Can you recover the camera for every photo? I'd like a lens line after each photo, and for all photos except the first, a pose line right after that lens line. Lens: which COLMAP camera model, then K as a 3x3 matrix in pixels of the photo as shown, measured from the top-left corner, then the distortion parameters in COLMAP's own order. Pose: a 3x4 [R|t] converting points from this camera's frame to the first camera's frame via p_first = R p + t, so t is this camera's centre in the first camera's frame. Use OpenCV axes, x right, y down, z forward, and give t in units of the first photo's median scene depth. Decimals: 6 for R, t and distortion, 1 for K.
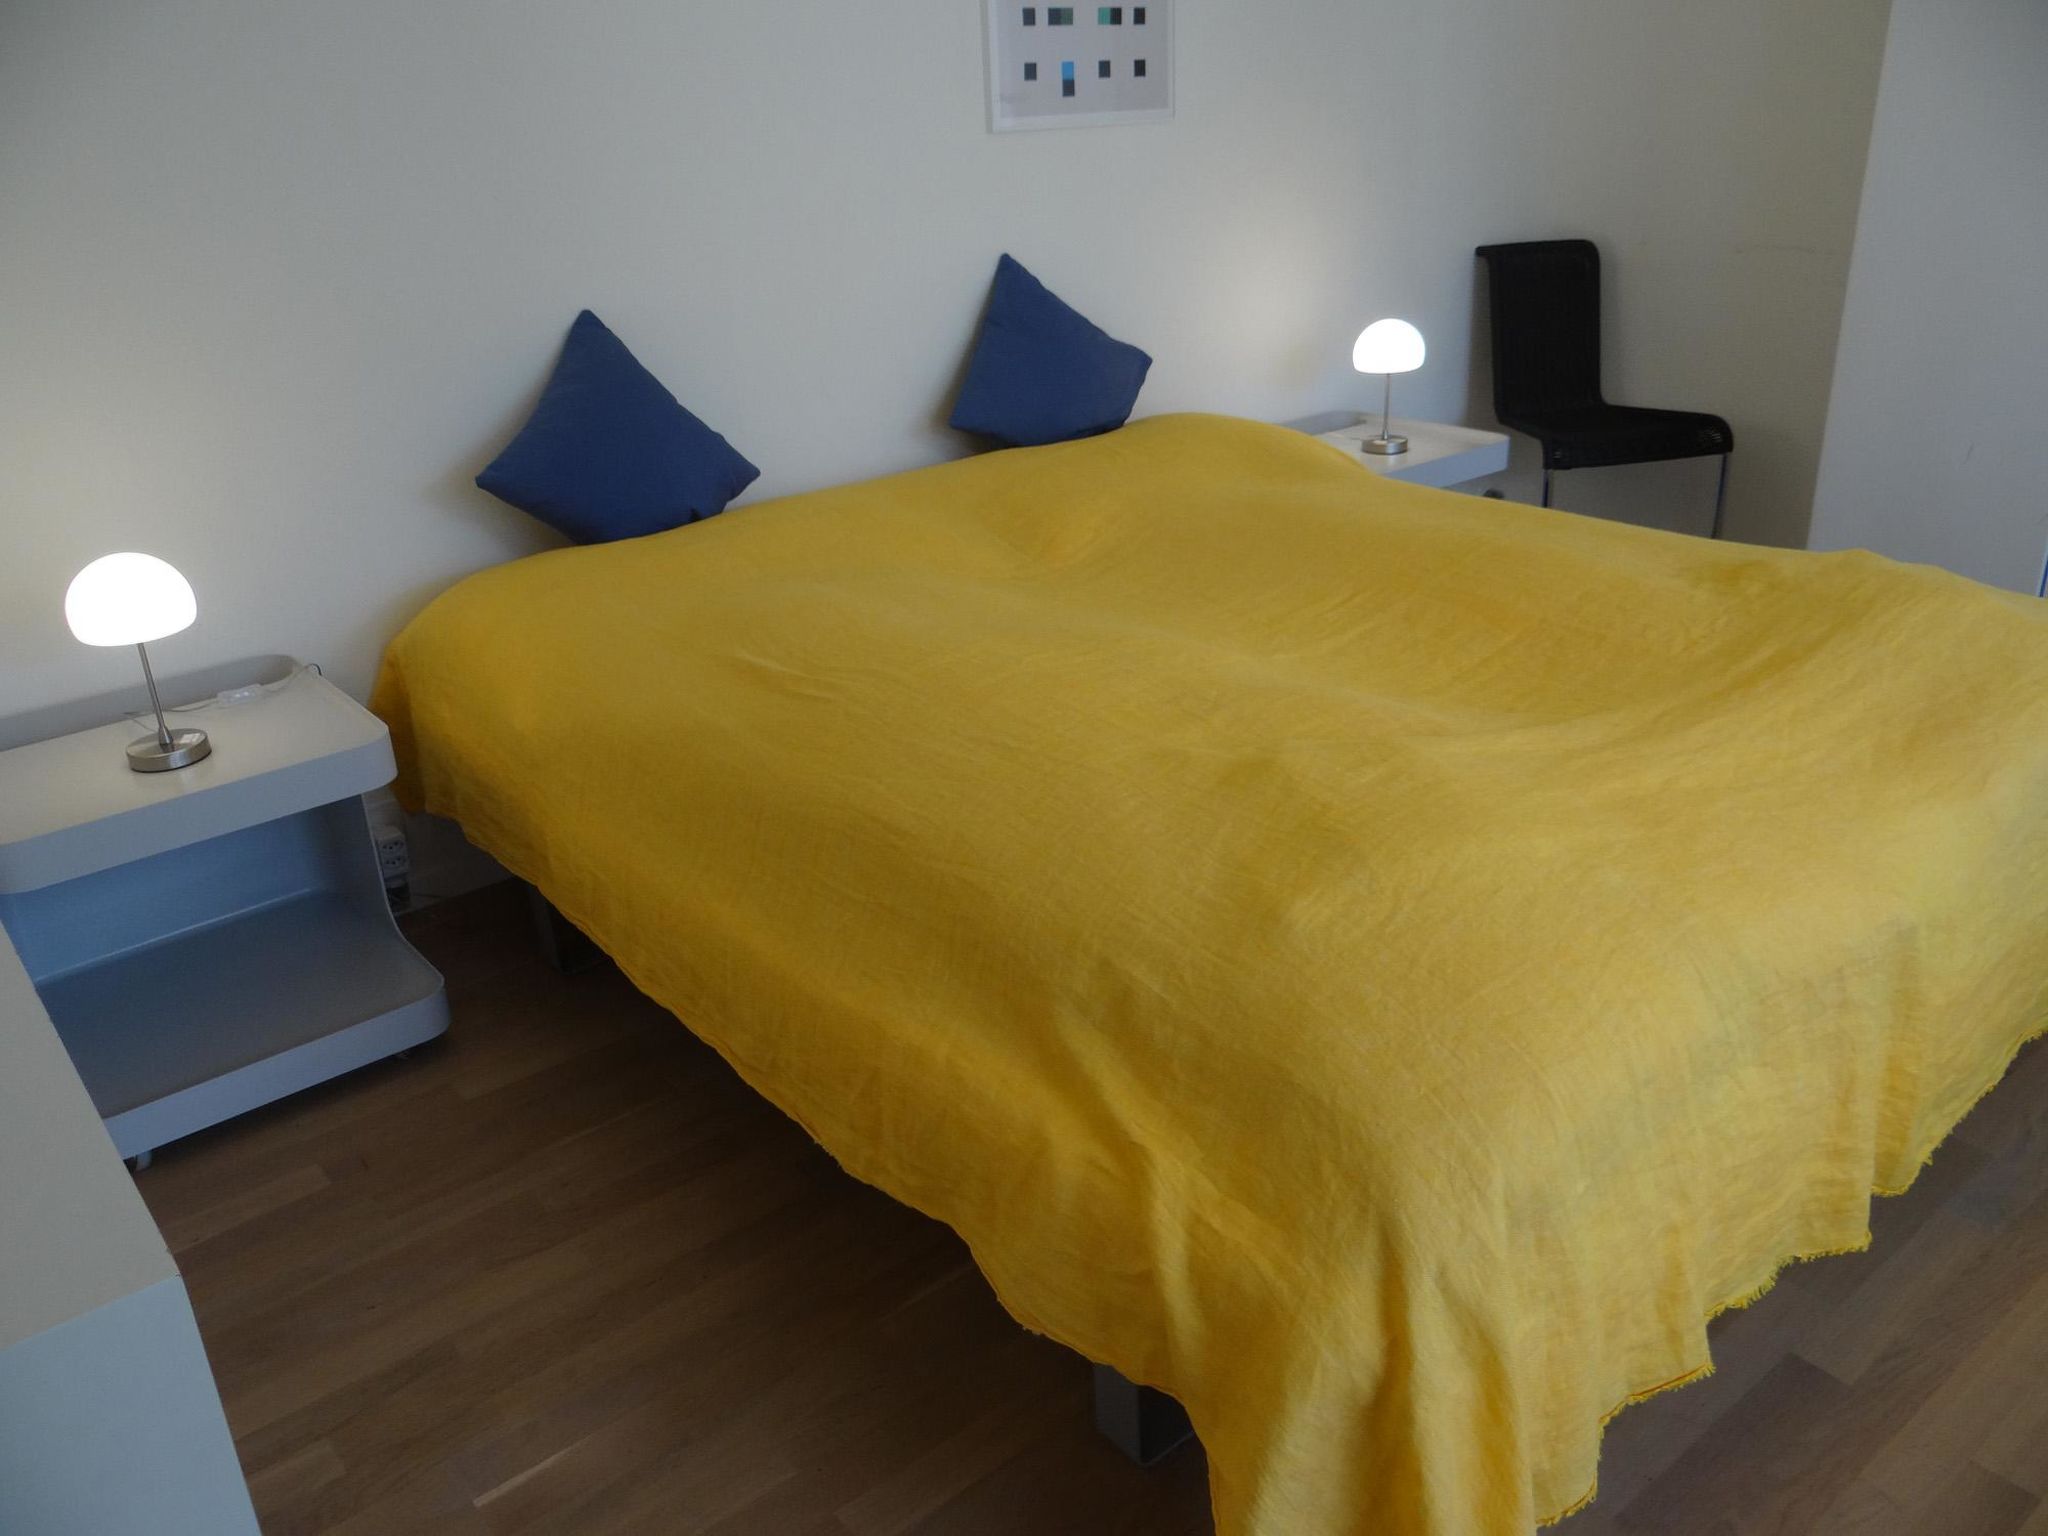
lens RADIAL K [[1600.7, 0, 1024.0], [0, 1600.7, 768.0], [0, 0, 1]] dist [-0.010203, 0.002666]
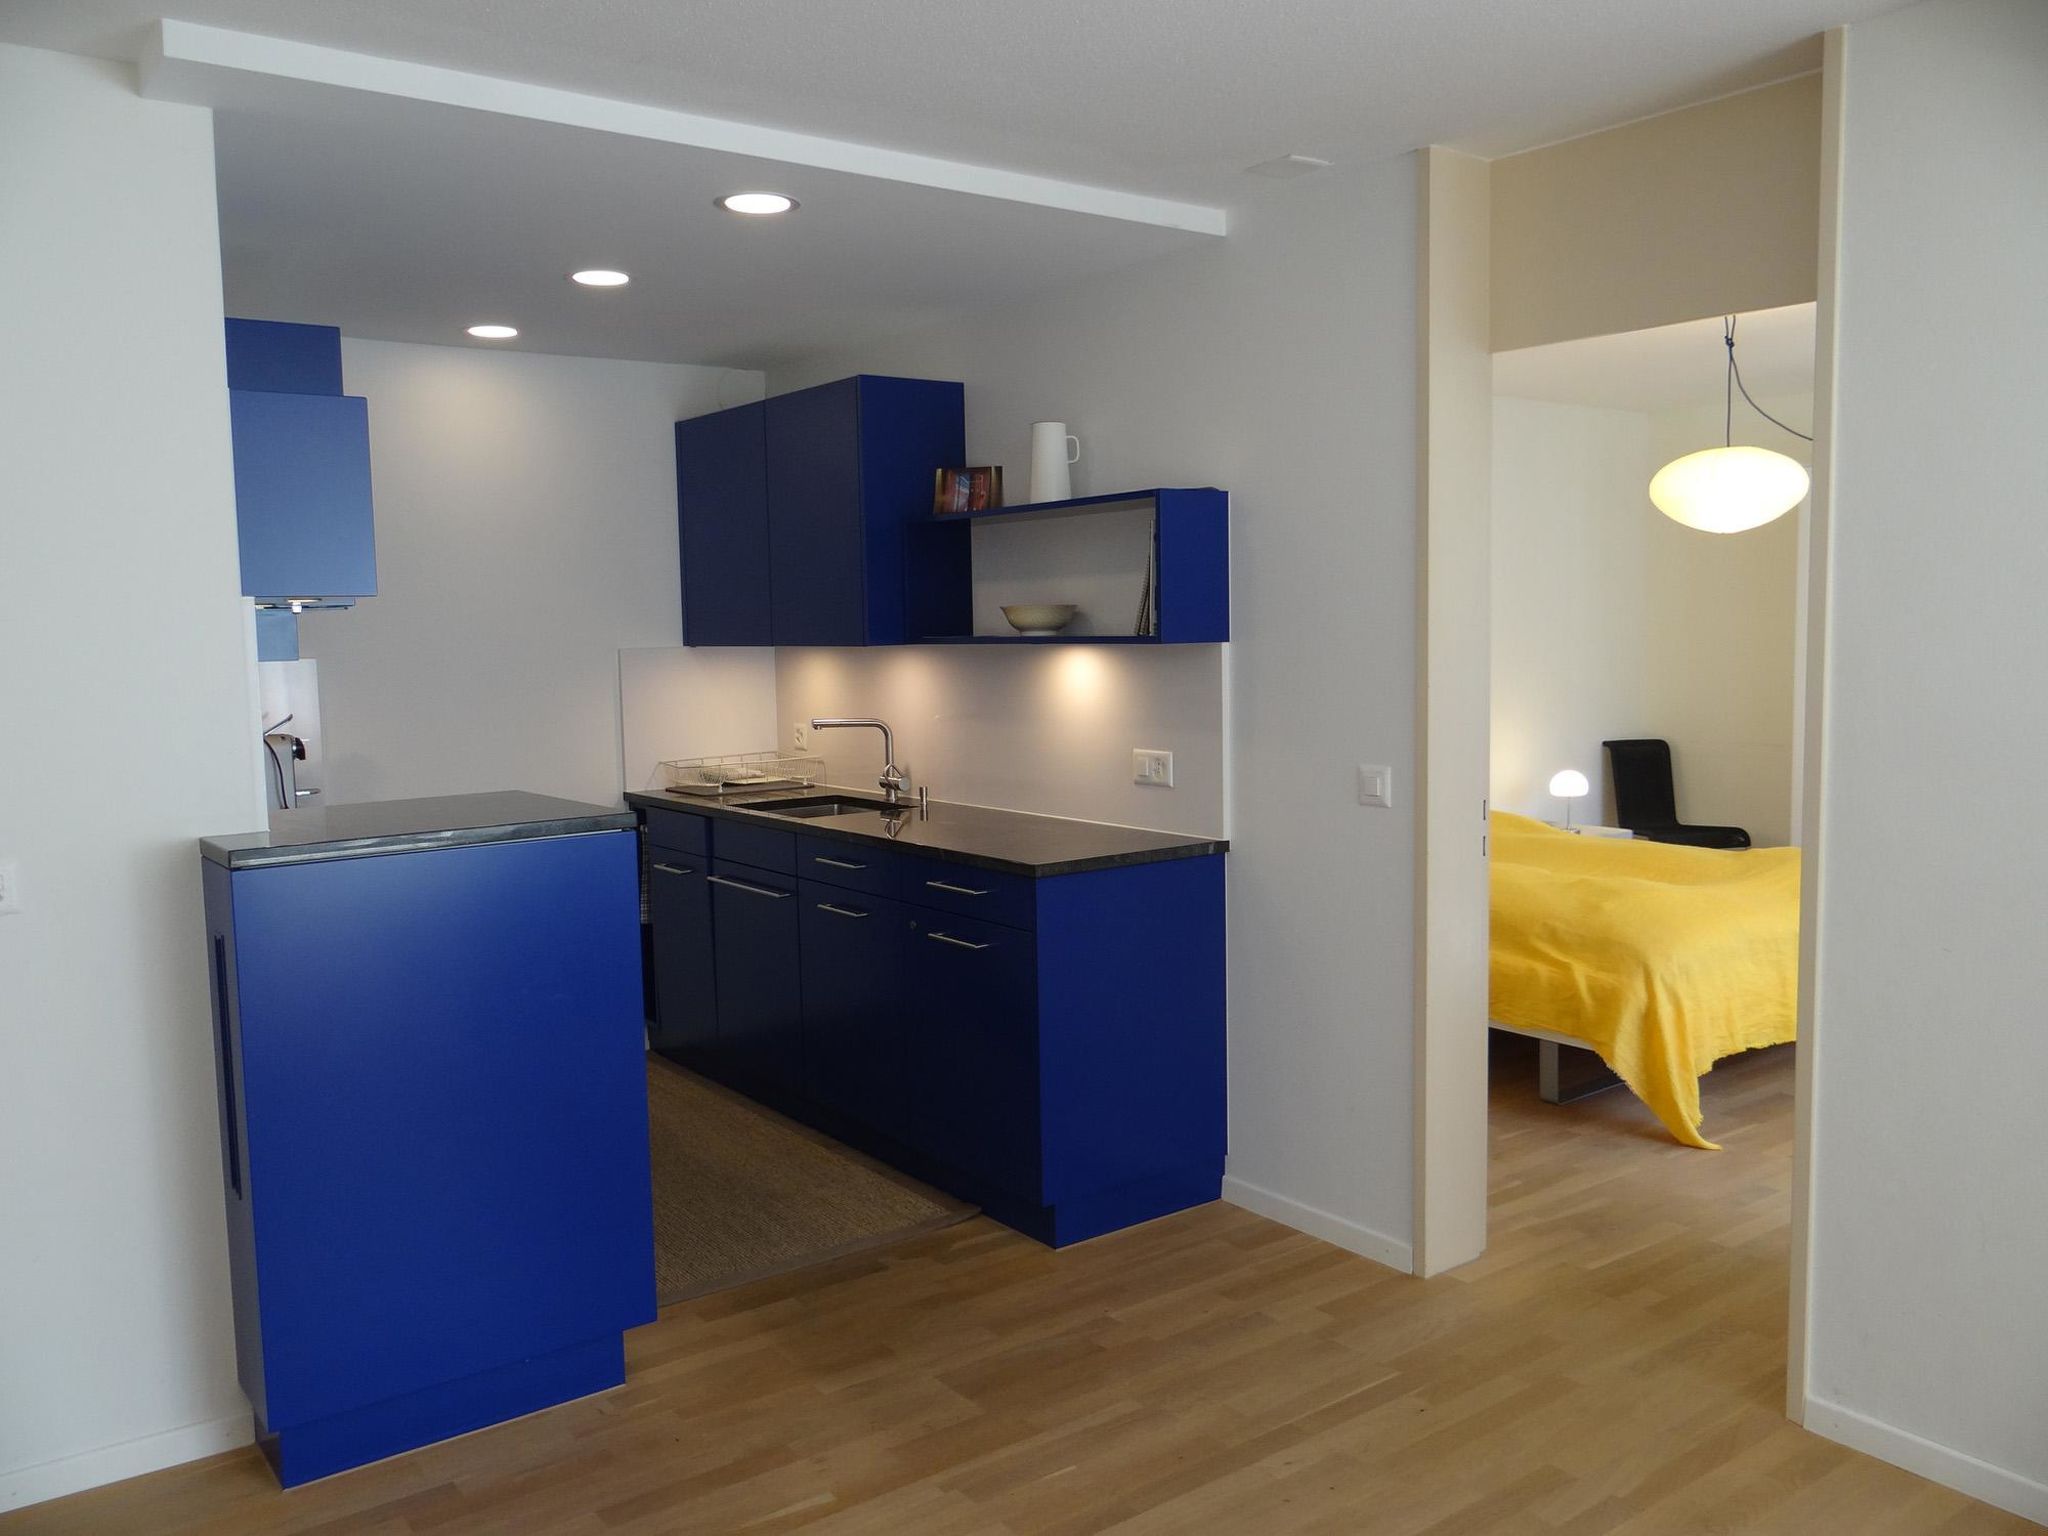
lens RADIAL K [[1600.7, 0, 1024.0], [0, 1600.7, 768.0], [0, 0, 1]] dist [-0.010203, 0.002666]
pose [[0.998701, 0.026033, -0.043797, -0.764576], [-0.038349, 0.950040, -0.309762, 0.759843], [0.033545, 0.311039, 0.949805, -1.950957]]
